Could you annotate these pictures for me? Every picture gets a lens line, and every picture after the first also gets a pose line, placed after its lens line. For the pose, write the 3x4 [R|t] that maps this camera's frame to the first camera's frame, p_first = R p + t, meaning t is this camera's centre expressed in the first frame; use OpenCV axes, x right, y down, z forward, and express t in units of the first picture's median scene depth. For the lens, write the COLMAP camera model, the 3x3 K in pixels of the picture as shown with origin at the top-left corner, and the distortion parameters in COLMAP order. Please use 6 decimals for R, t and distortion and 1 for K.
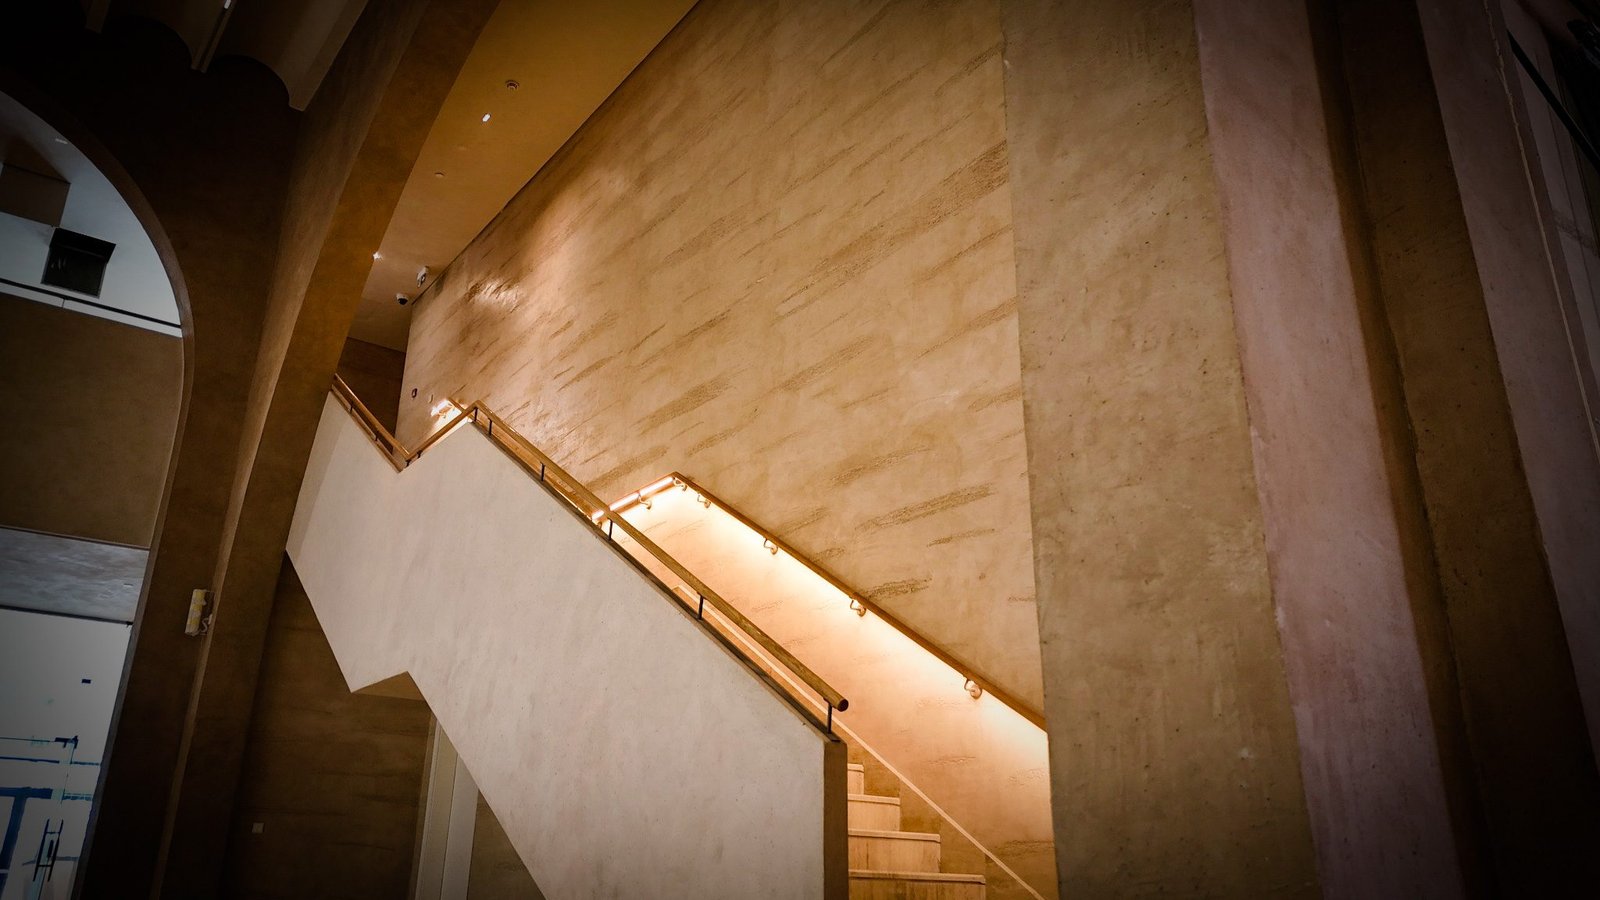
lens RADIAL K [[1188.6, 0, 800.0], [0, 1188.6, 450.0], [0, 0, 1]] dist [0.134293, -0.006349]
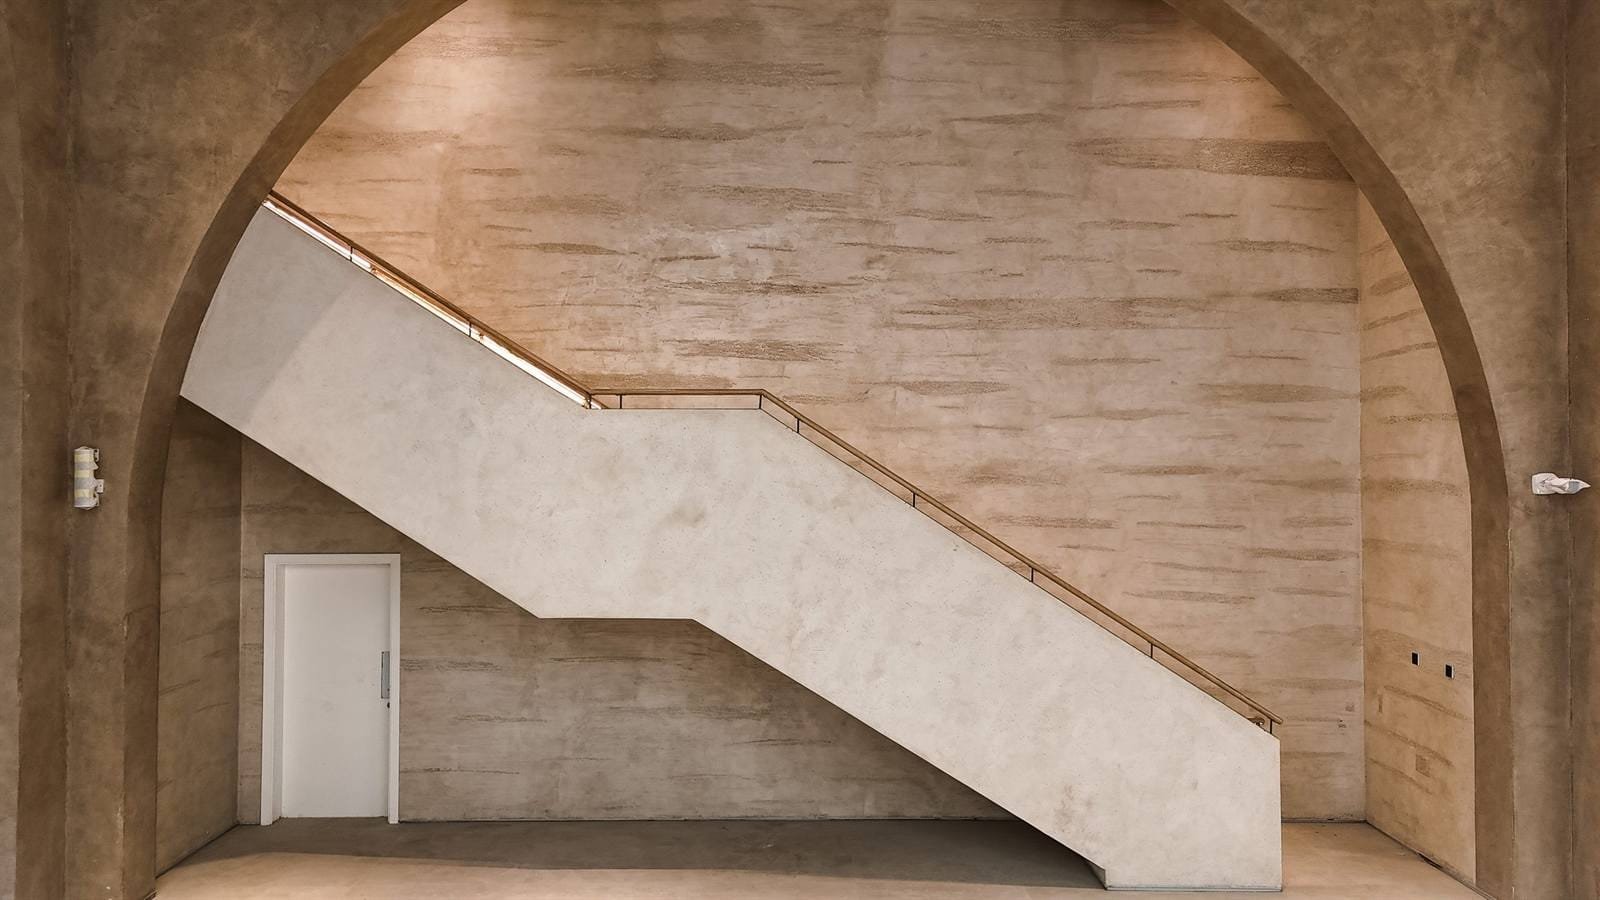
lens RADIAL K [[1188.6, 0, 800.0], [0, 1188.6, 450.0], [0, 0, 1]] dist [0.134293, -0.006349]
pose [[0.578210, -0.003992, 0.815878, -1.337793], [-0.287476, 0.934861, 0.208308, -0.264090], [-0.763564, -0.354991, 0.539399, 0.403916]]
